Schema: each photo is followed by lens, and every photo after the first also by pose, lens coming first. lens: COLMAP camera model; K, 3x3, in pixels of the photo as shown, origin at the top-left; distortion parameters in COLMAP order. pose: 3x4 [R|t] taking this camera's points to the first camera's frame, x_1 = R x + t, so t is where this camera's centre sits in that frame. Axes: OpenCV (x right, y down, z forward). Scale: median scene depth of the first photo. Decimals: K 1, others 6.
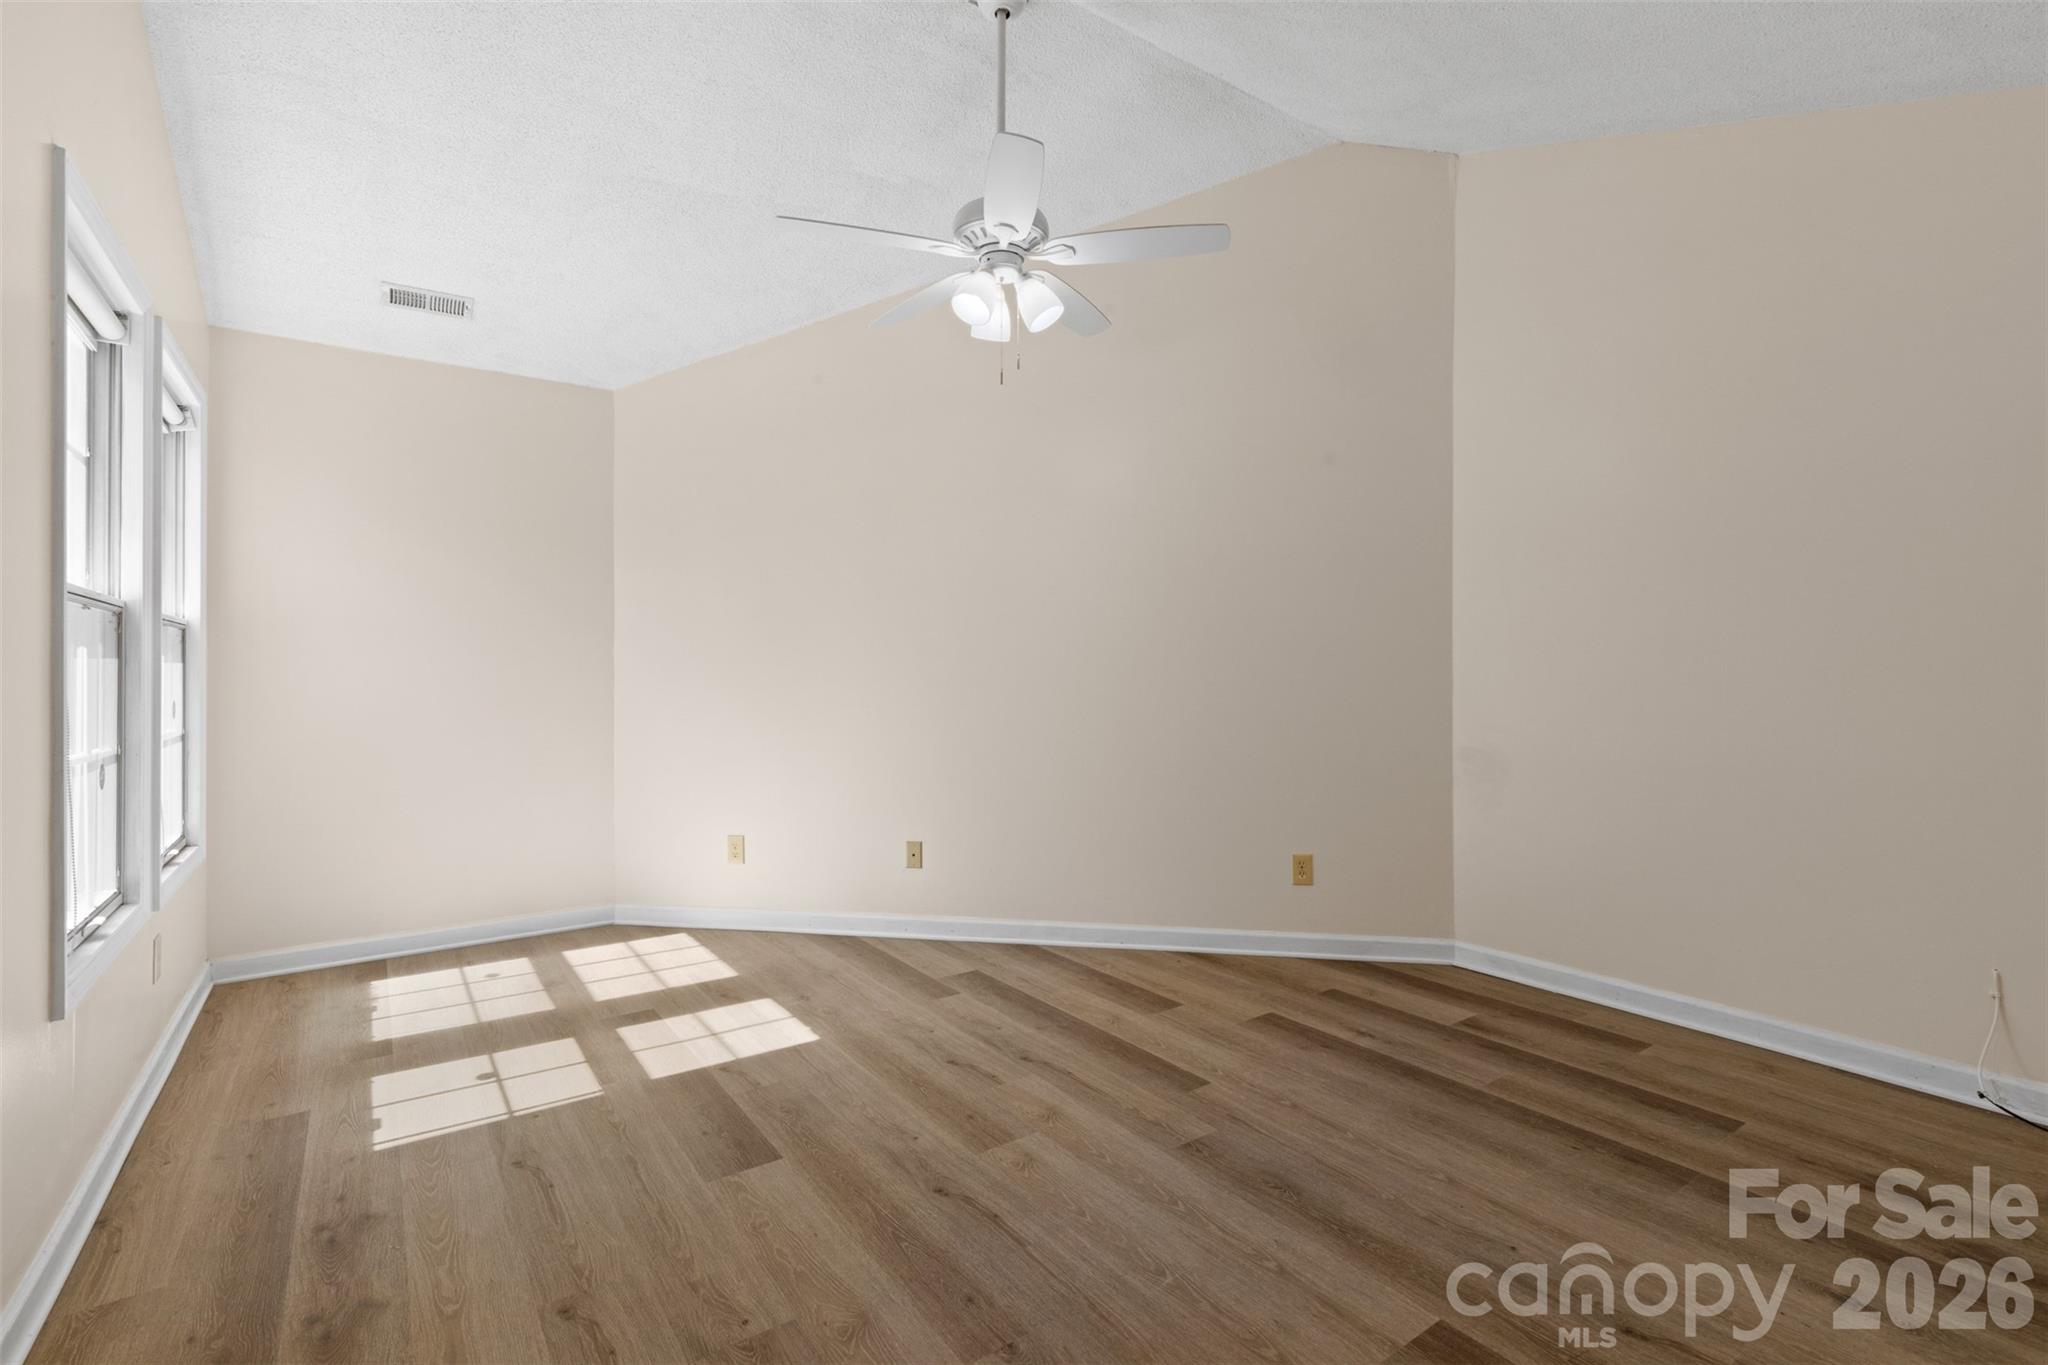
lens RADIAL K [[920.5, 0, 1027.4], [0, 920.5, 675.8], [0, 0, 1]] dist [-0.004917, 0.000015]
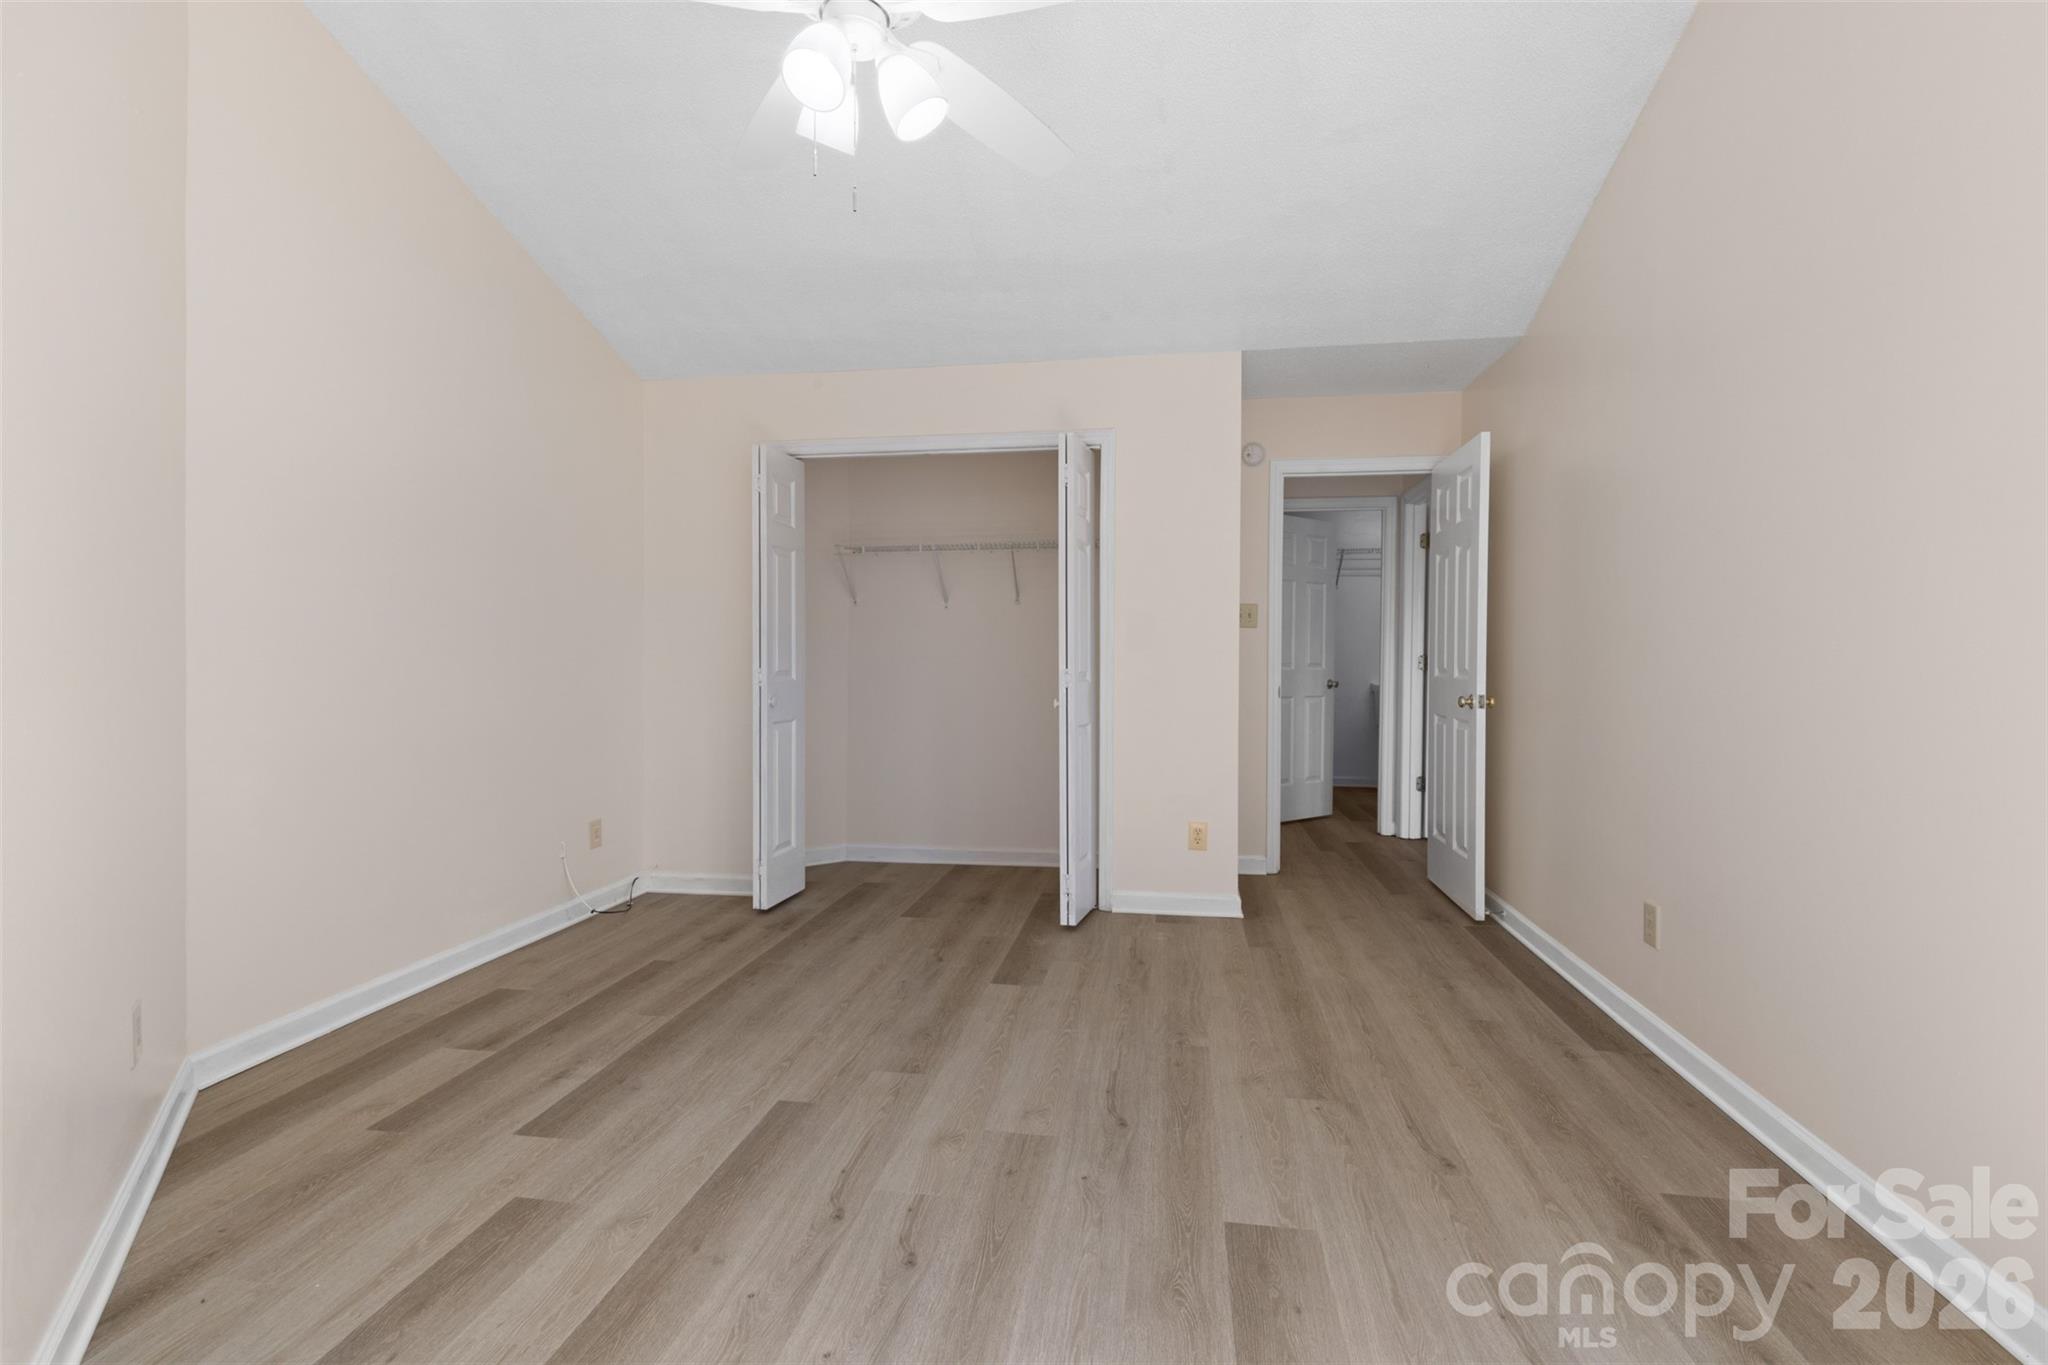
lens RADIAL K [[920.5, 0, 1027.4], [0, 920.5, 674.6], [0, 0, 1]] dist [-0.004917, 0.000015]
pose [[-0.713966, -0.013400, 0.700052, -0.674782], [0.004455, 0.999710, 0.023680, -0.008193], [-0.700166, 0.020025, -0.713699, 1.603899]]
